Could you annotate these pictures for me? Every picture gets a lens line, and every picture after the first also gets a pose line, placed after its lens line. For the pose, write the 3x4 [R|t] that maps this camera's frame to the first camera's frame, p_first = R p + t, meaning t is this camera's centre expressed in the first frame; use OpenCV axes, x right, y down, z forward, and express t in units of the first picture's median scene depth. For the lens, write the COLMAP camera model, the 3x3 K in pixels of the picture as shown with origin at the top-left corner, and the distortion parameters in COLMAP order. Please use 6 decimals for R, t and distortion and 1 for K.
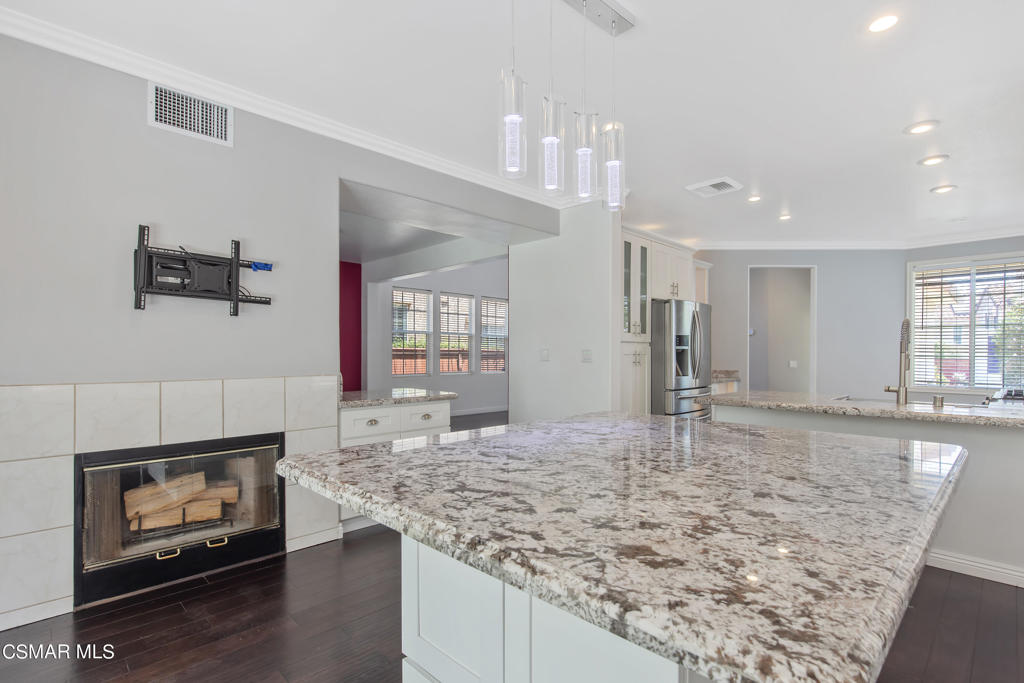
lens RADIAL K [[487.5, 0, 517.1], [0, 487.5, 353.0], [0, 0, 1]] dist [-0.002670, -0.000173]
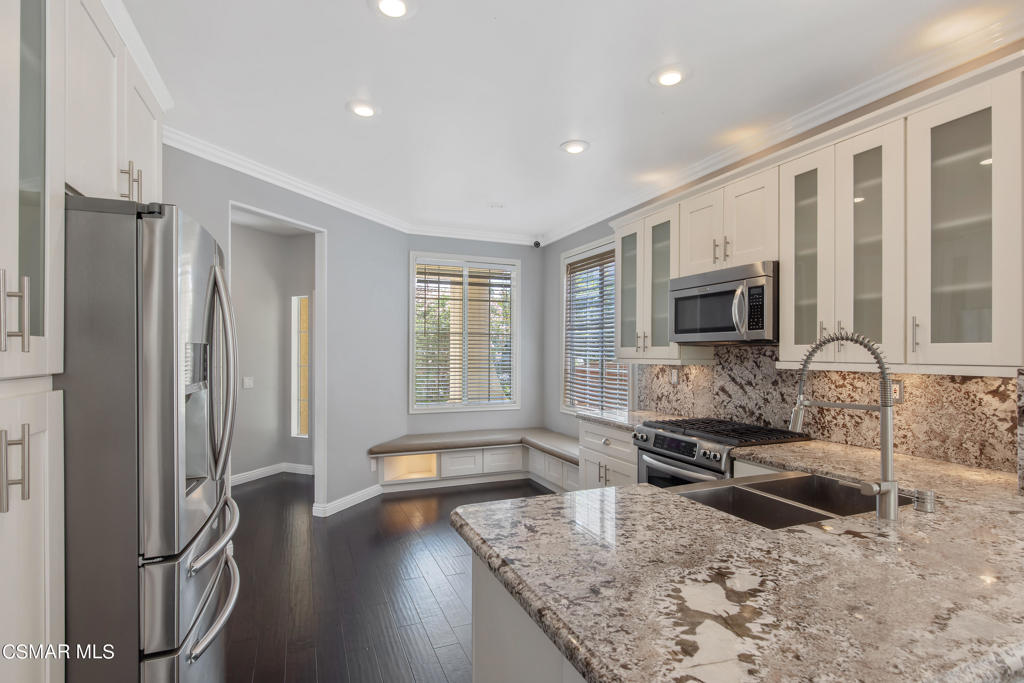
lens RADIAL K [[506.6, 0, 510.5], [0, 506.6, 350.0], [0, 0, 1]] dist [-0.001380, -0.000373]
pose [[0.374552, -0.000778, 0.927206, 0.122676], [0.001331, 0.999999, 0.000302, -0.030870], [-0.927205, 0.001121, 0.374552, 0.667032]]
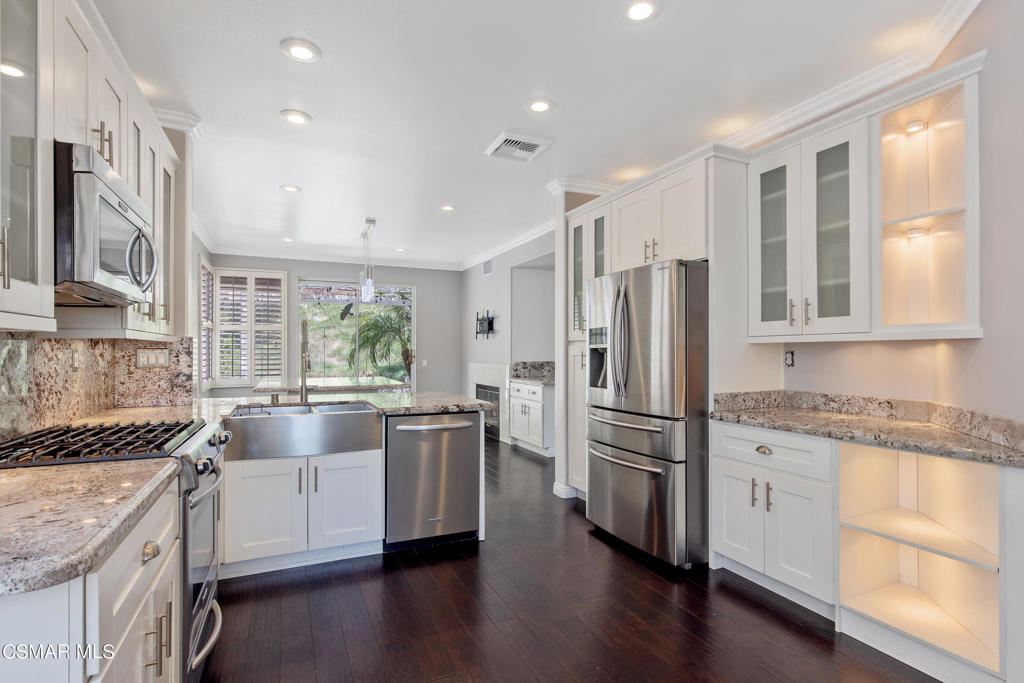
lens RADIAL K [[491.5, 0, 514.0], [0, 491.5, 350.3], [0, 0, 1]] dist [0.000014, -0.000060]
pose [[-0.332073, -0.006227, -0.943233, 0.965366], [-0.003516, 0.999979, -0.005364, -0.000629], [0.943247, 0.001535, -0.332088, 1.039936]]
